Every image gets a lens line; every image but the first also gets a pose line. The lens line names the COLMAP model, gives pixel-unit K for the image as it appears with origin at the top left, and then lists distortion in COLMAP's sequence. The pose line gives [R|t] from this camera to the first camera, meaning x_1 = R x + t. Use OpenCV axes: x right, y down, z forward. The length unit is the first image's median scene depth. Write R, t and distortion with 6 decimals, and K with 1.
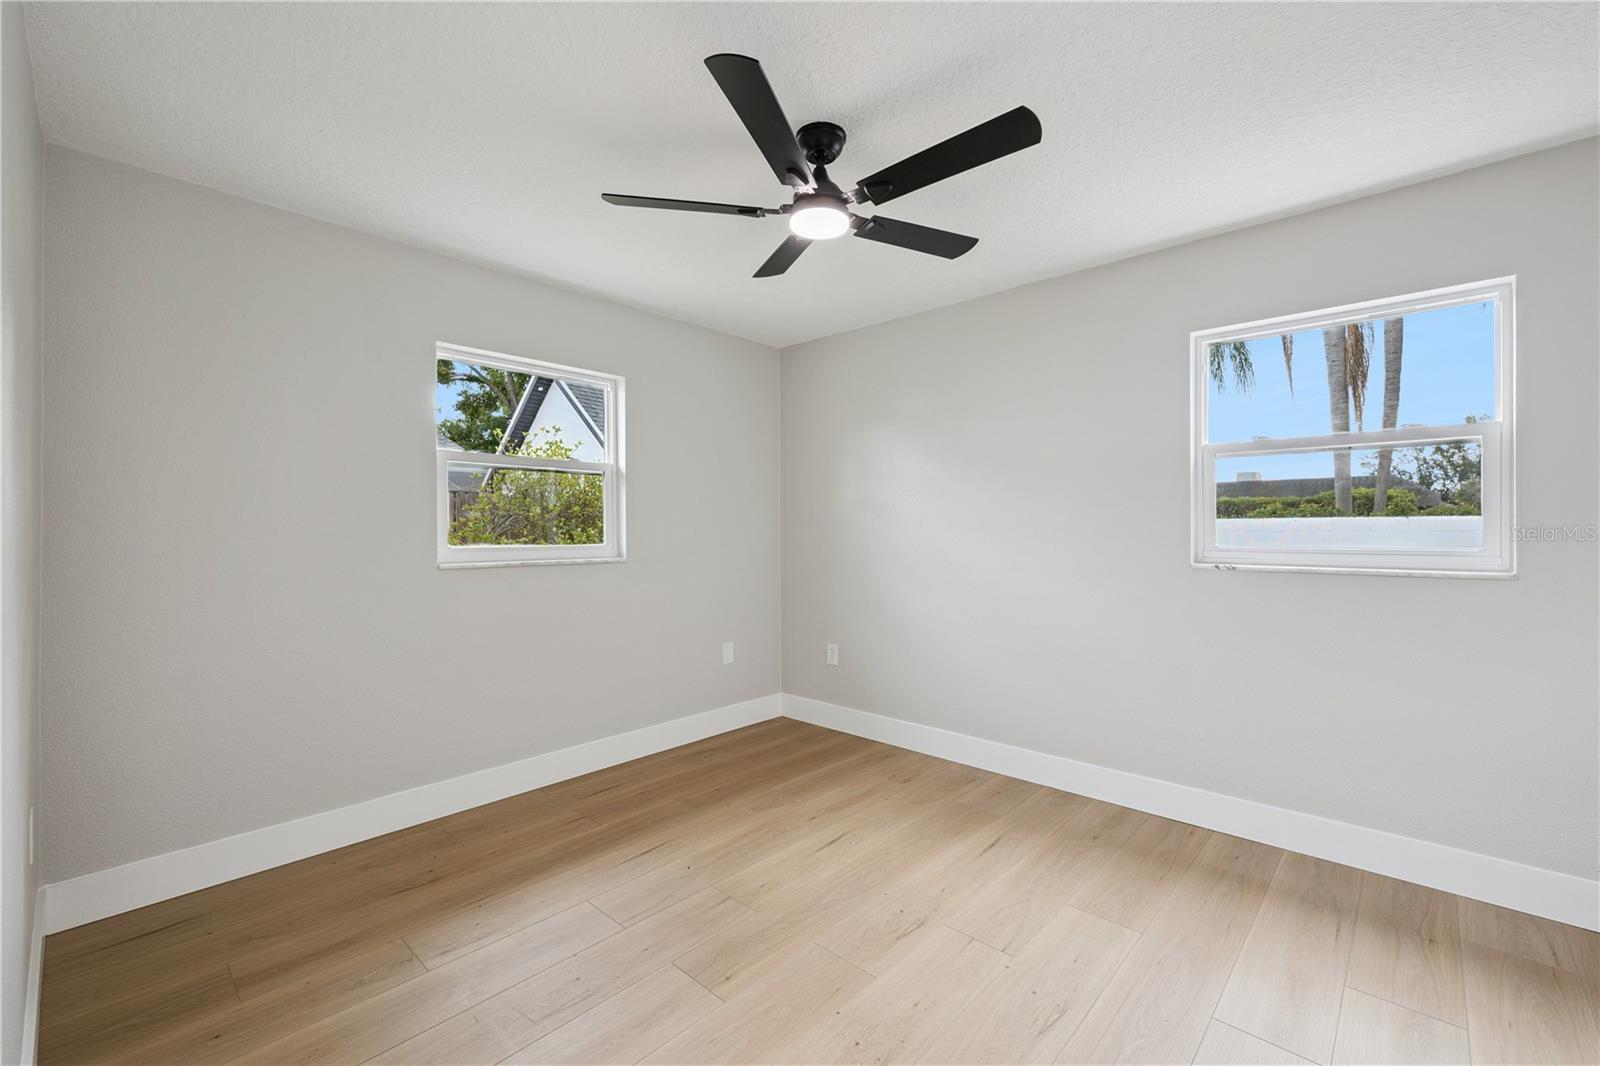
lens RADIAL K [[663.3, 0, 802.4], [0, 663.3, 529.0], [0, 0, 1]] dist [0.001377, 0.000152]
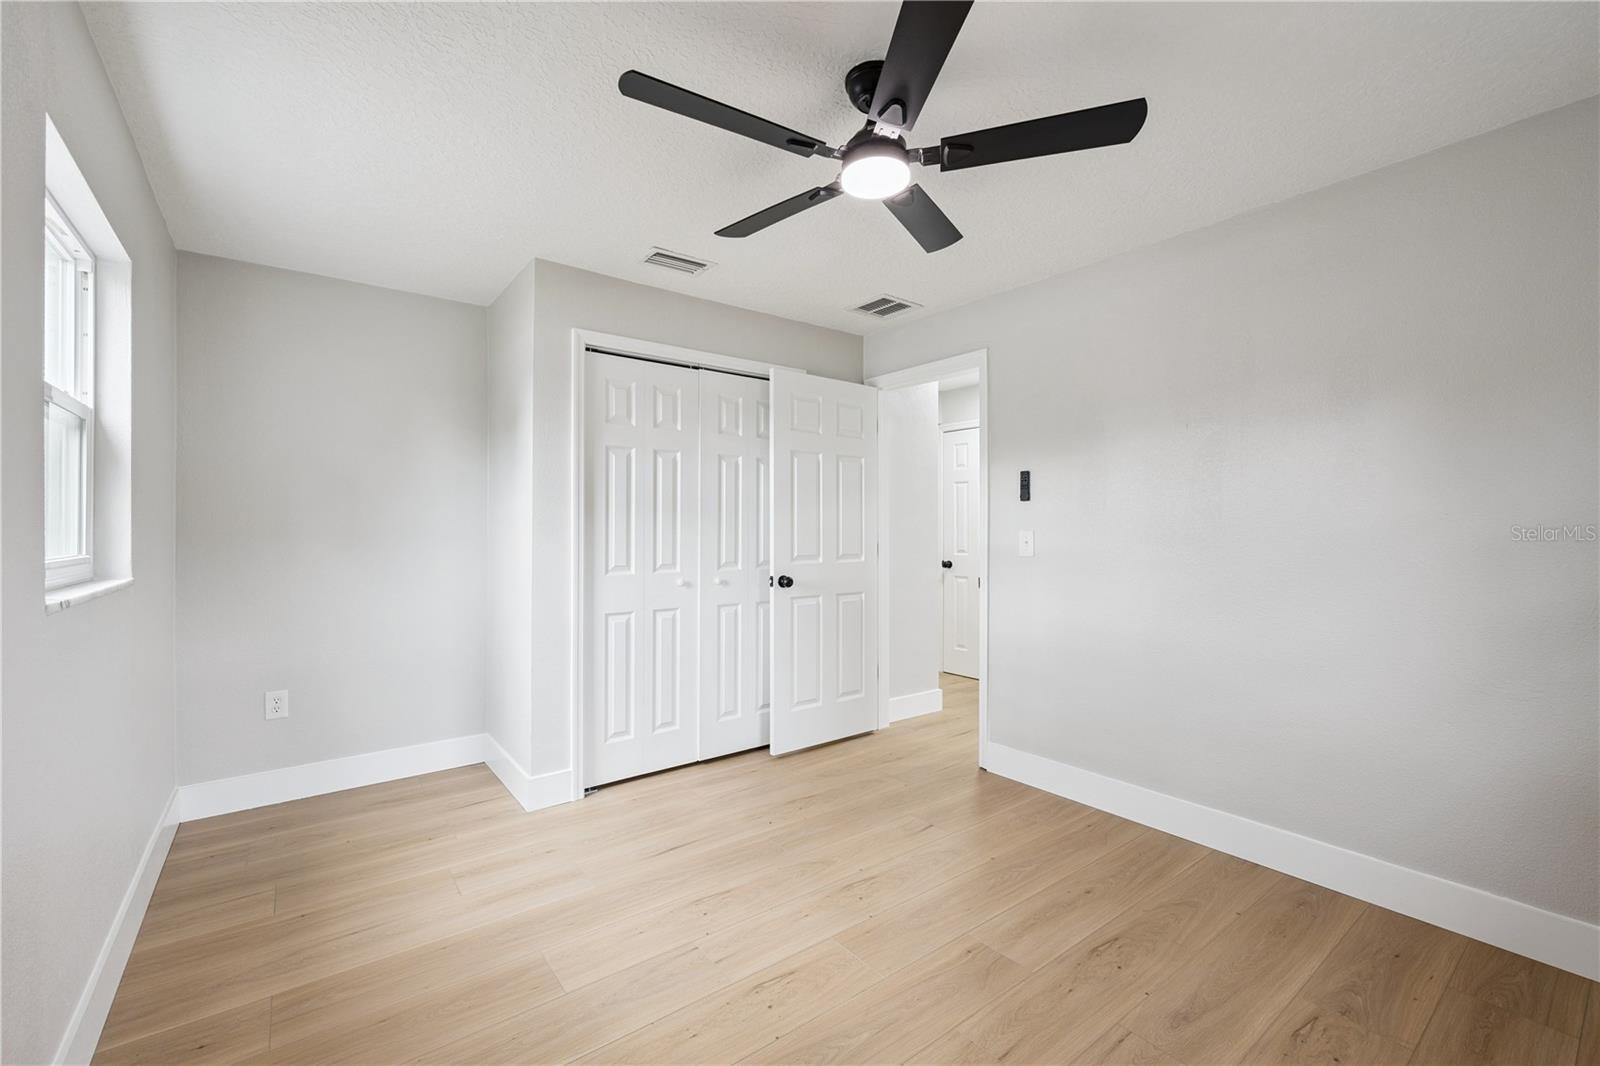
lens RADIAL K [[663.3, 0, 802.4], [0, 663.3, 529.0], [0, 0, 1]] dist [0.001377, 0.000152]
pose [[-0.984406, -0.001663, 0.175902, -0.031604], [-0.001815, 0.999998, -0.000702, -0.004200], [-0.175900, -0.001011, -0.984407, 1.882303]]
